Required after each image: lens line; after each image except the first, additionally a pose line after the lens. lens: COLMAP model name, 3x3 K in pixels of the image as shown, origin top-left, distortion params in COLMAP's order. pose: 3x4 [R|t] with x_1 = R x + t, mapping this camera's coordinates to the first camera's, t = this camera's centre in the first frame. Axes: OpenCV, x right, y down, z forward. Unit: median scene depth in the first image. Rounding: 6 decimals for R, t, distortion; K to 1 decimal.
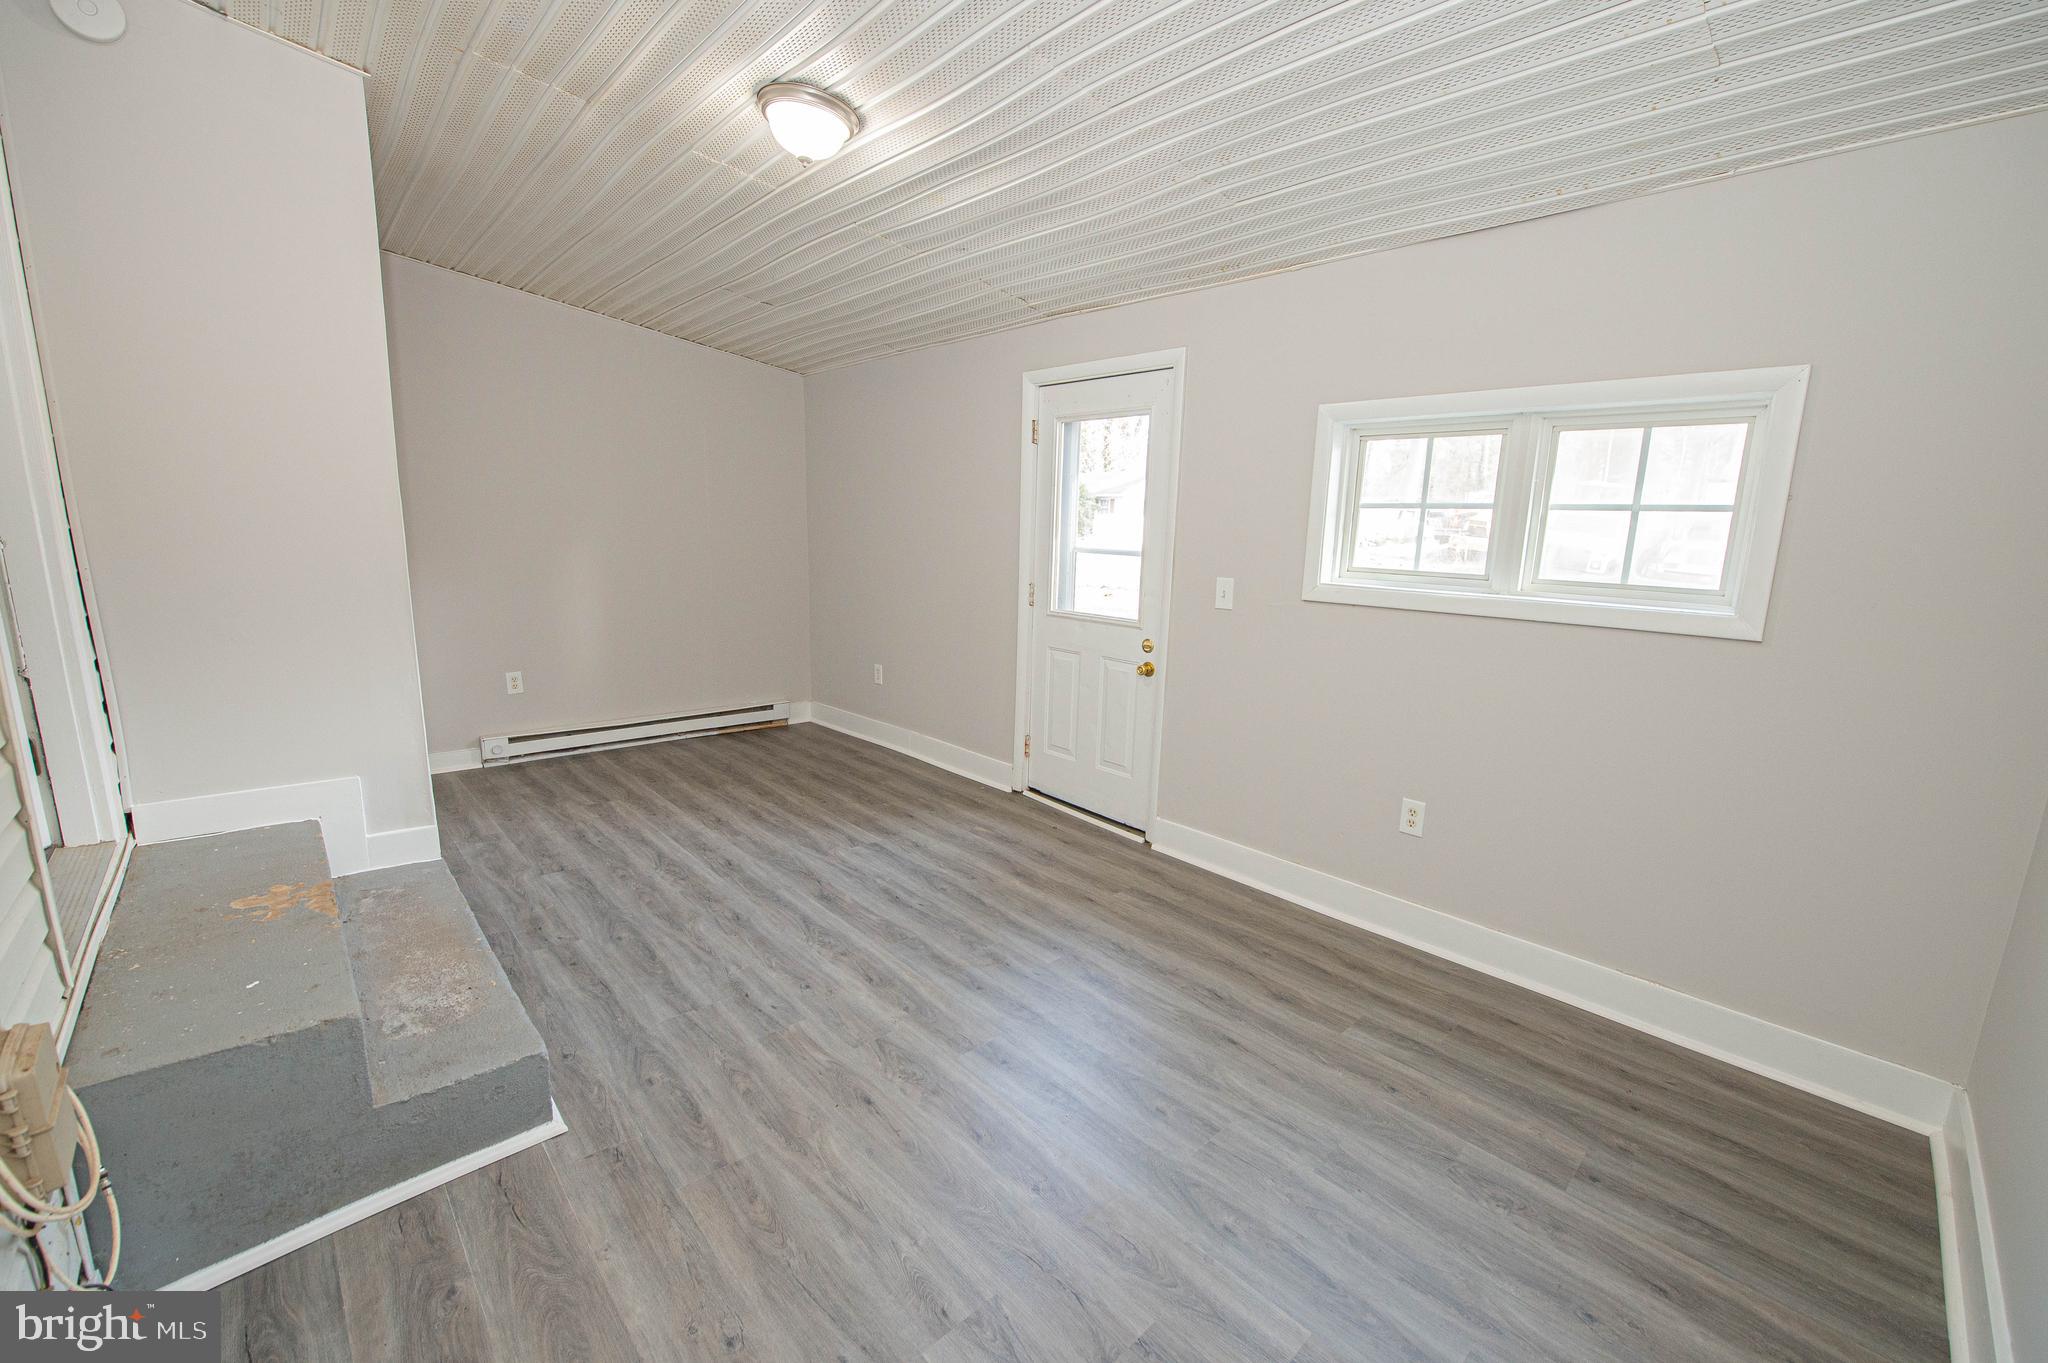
lens RADIAL K [[819.9, 0, 1034.5], [0, 819.9, 691.1], [0, 0, 1]] dist [-0.013753, -0.003333]
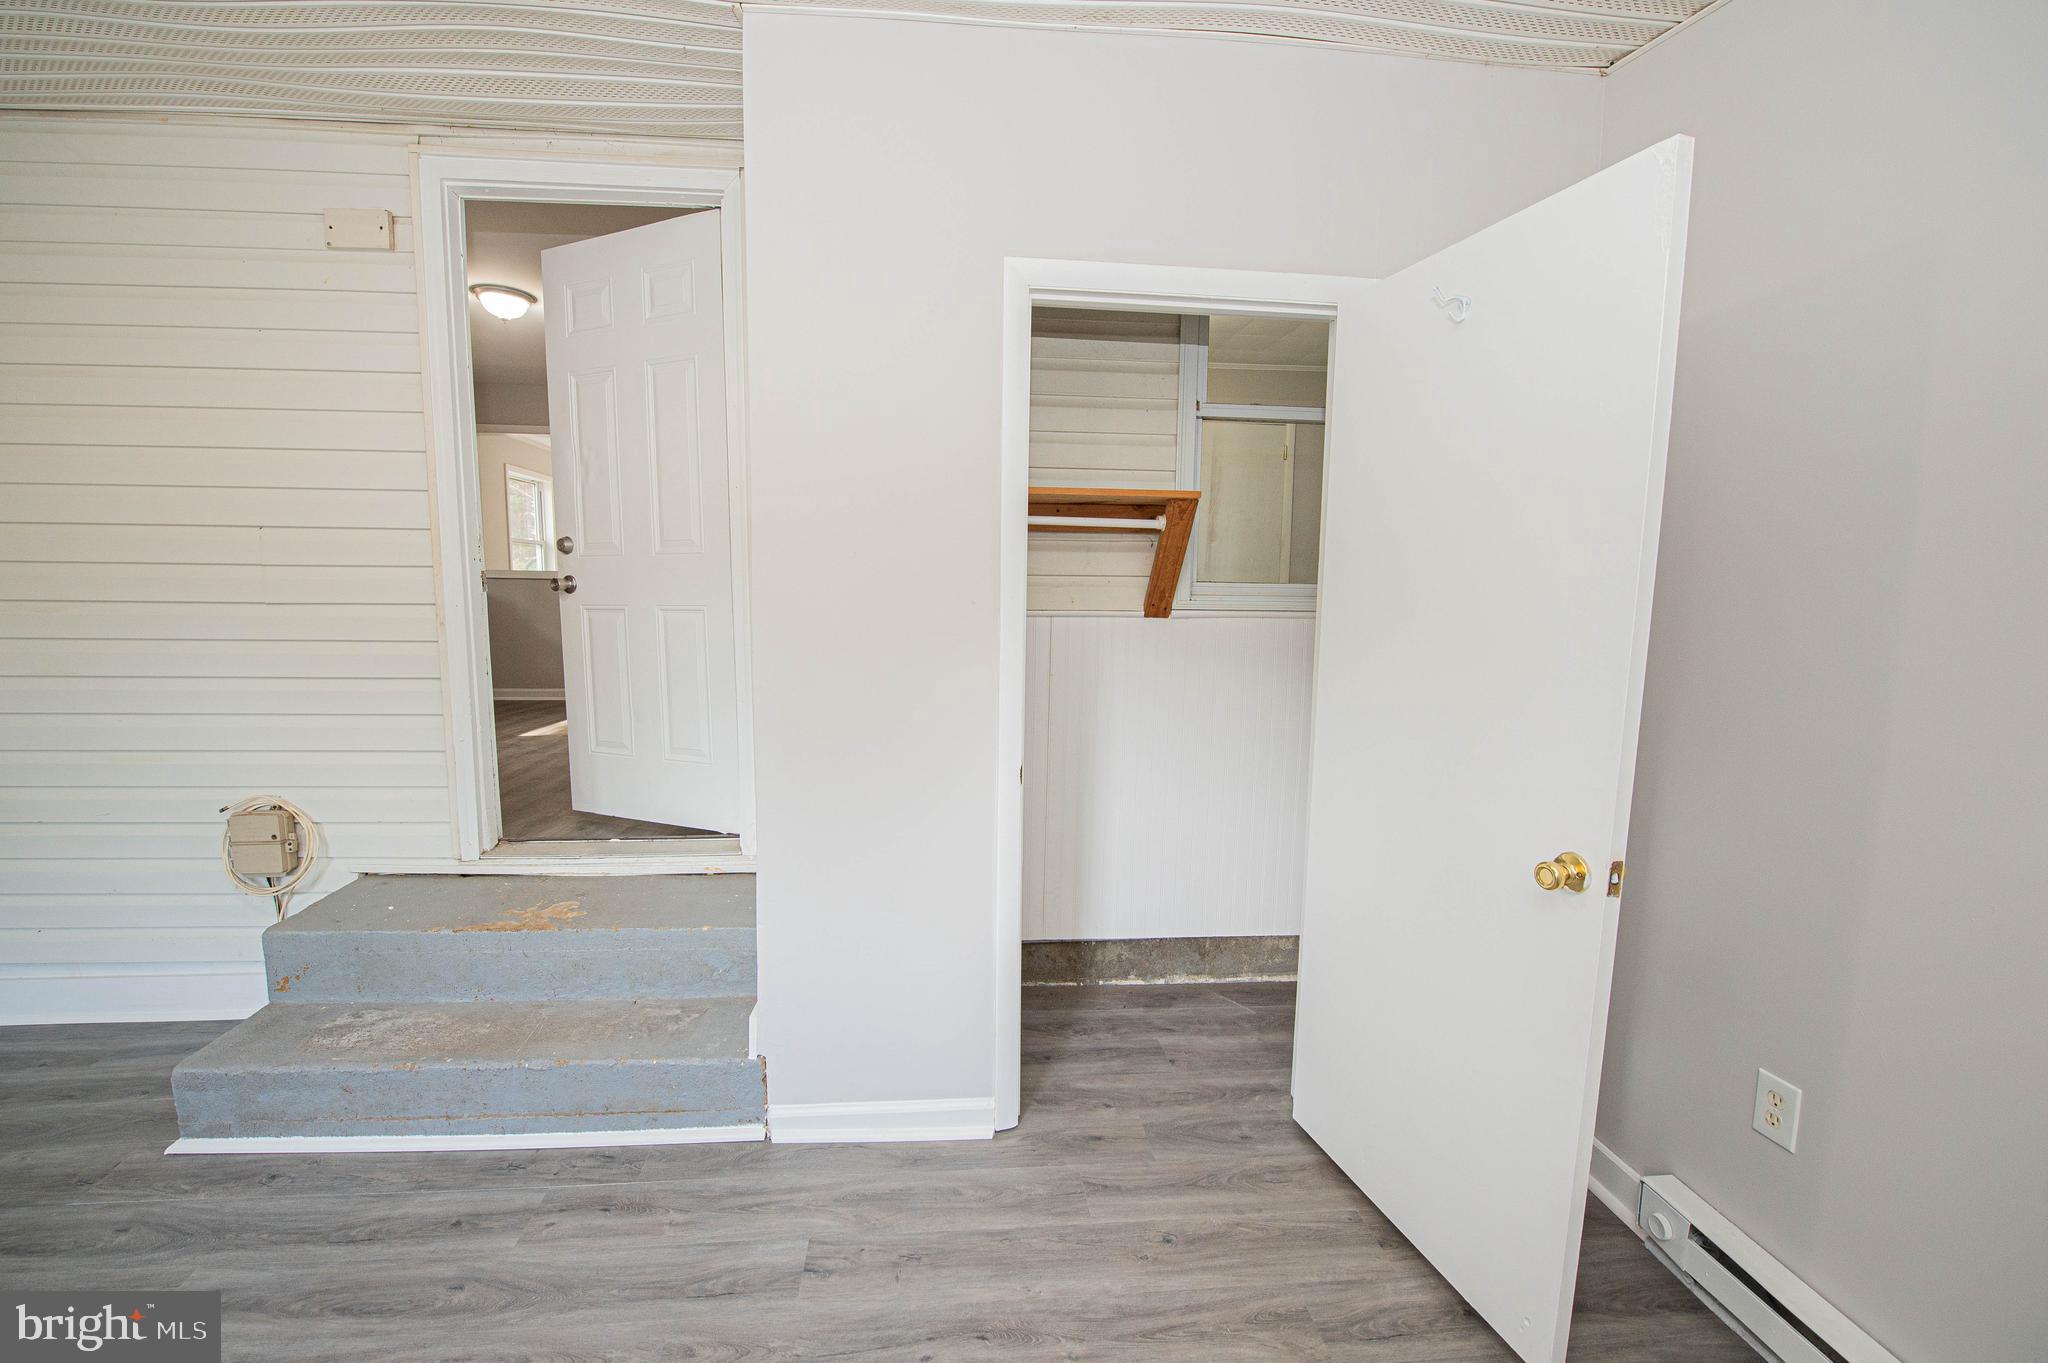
lens RADIAL K [[819.9, 0, 1016.4], [0, 819.9, 679.2], [0, 0, 1]] dist [-0.013753, -0.003333]
pose [[-0.623344, 0.051690, -0.780238, -0.295104], [-0.186856, 0.959058, 0.212819, -0.292433], [0.759294, 0.278452, -0.588165, 1.380075]]
